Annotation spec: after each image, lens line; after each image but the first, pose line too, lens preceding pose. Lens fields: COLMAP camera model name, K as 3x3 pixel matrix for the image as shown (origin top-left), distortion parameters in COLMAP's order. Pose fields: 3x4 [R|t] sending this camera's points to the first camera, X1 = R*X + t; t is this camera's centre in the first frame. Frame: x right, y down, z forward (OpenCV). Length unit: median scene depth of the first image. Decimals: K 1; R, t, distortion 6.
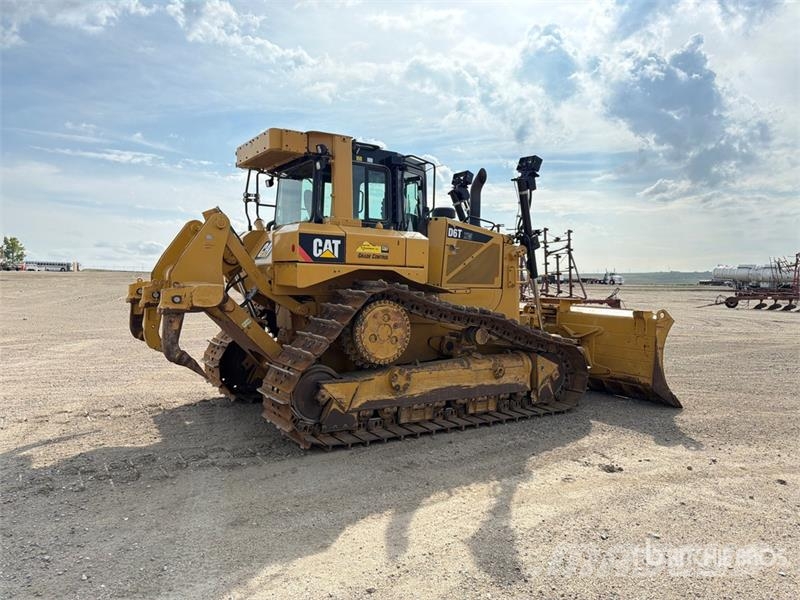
lens RADIAL K [[570.1, 0, 391.0], [0, 570.1, 304.3], [0, 0, 1]] dist [0.065580, -0.083972]
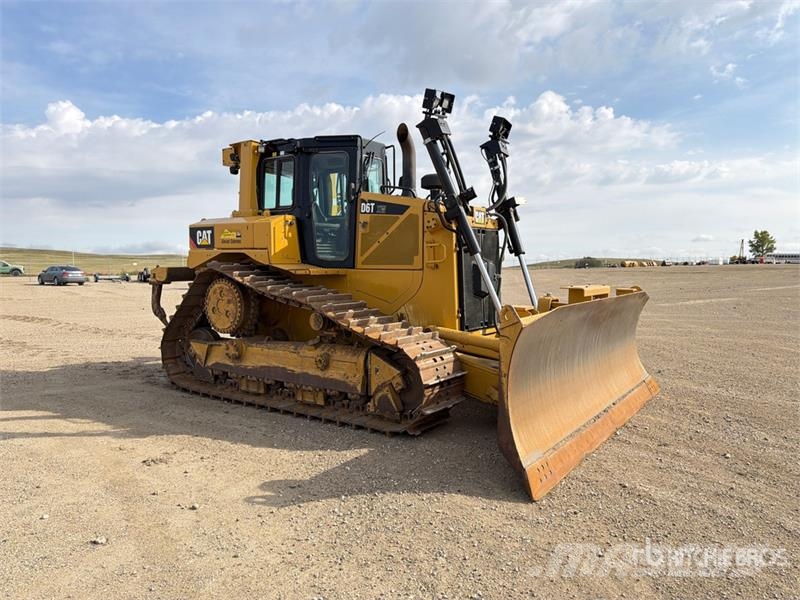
lens RADIAL K [[568.5, 0, 400.3], [0, 568.5, 304.4], [0, 0, 1]] dist [0.119519, -0.200918]
pose [[0.365012, 0.045712, -0.929880, 1.095155], [-0.035780, 0.998745, 0.035052, -0.007878], [0.930315, 0.020477, 0.366190, 0.819806]]
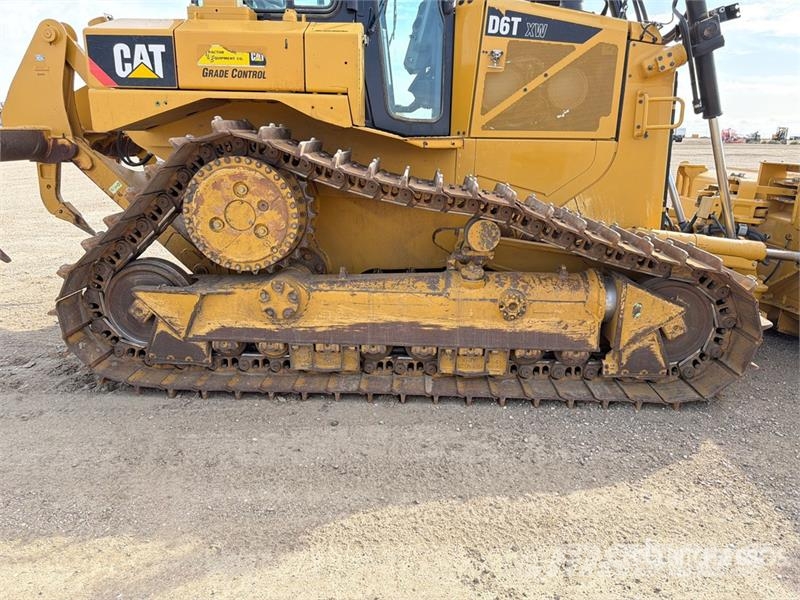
lens RADIAL K [[568.5, 0, 400.3], [0, 568.5, 304.4], [0, 0, 1]] dist [0.119519, -0.200918]
pose [[0.827253, 0.152474, -0.540744, 0.398223], [-0.024926, 0.971483, 0.235796, -0.003080], [0.561276, -0.181584, 0.807463, 0.551997]]
